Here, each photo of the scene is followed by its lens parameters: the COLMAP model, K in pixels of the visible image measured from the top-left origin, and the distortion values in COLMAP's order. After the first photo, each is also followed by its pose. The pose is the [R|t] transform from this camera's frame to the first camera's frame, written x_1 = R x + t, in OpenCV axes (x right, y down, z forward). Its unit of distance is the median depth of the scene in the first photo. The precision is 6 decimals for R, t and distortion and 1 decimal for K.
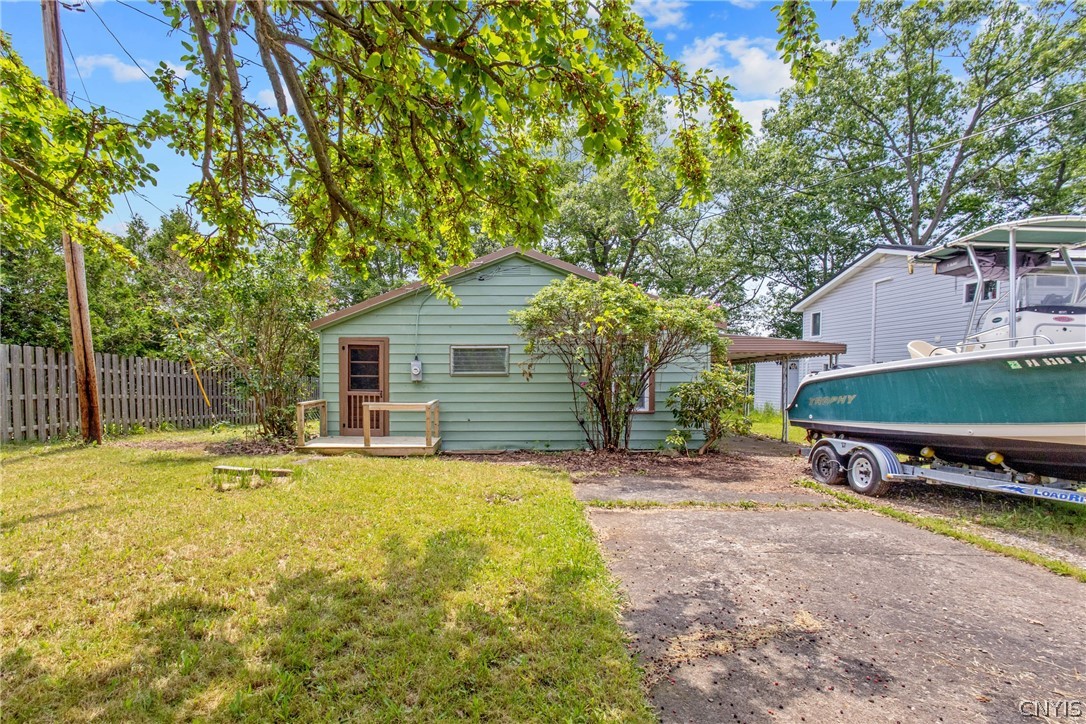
lens RADIAL K [[510.0, 0, 542.7], [0, 510.0, 442.2], [0, 0, 1]] dist [0.000523, 0.000046]
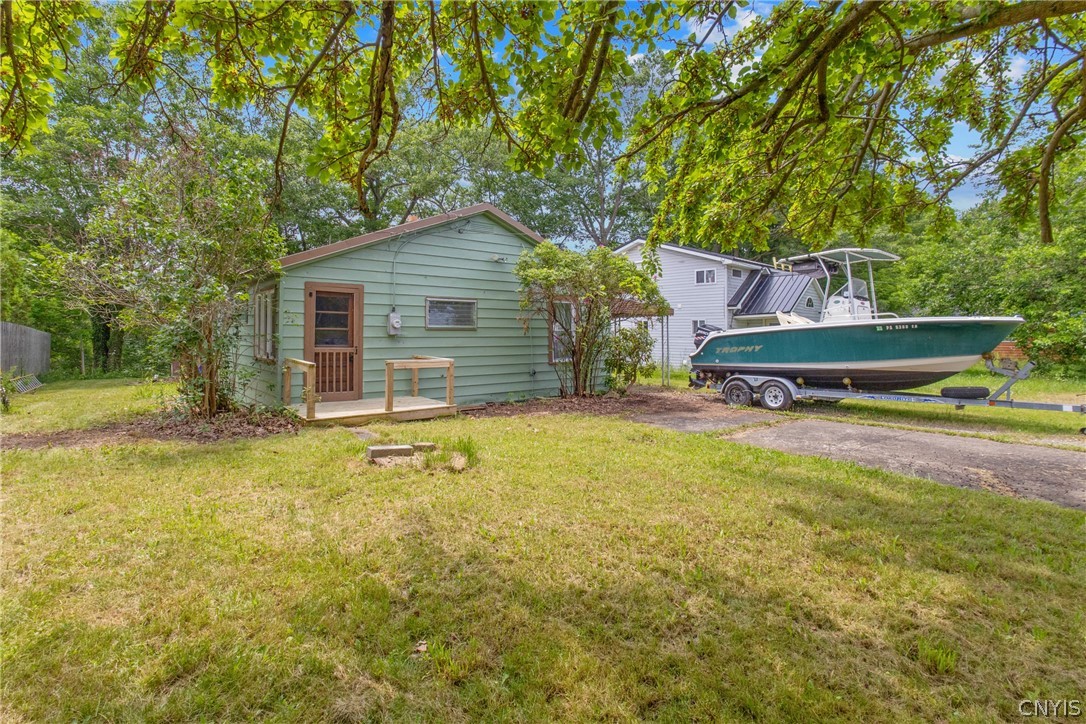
lens RADIAL K [[501.1, 0, 542.0], [0, 501.1, 354.2], [0, 0, 1]] dist [0.000236, 0.000038]
pose [[0.803750, -0.021489, 0.594578, -0.639662], [0.065514, 0.996467, -0.052549, -0.025830], [-0.591349, 0.081190, 0.802319, 0.162705]]
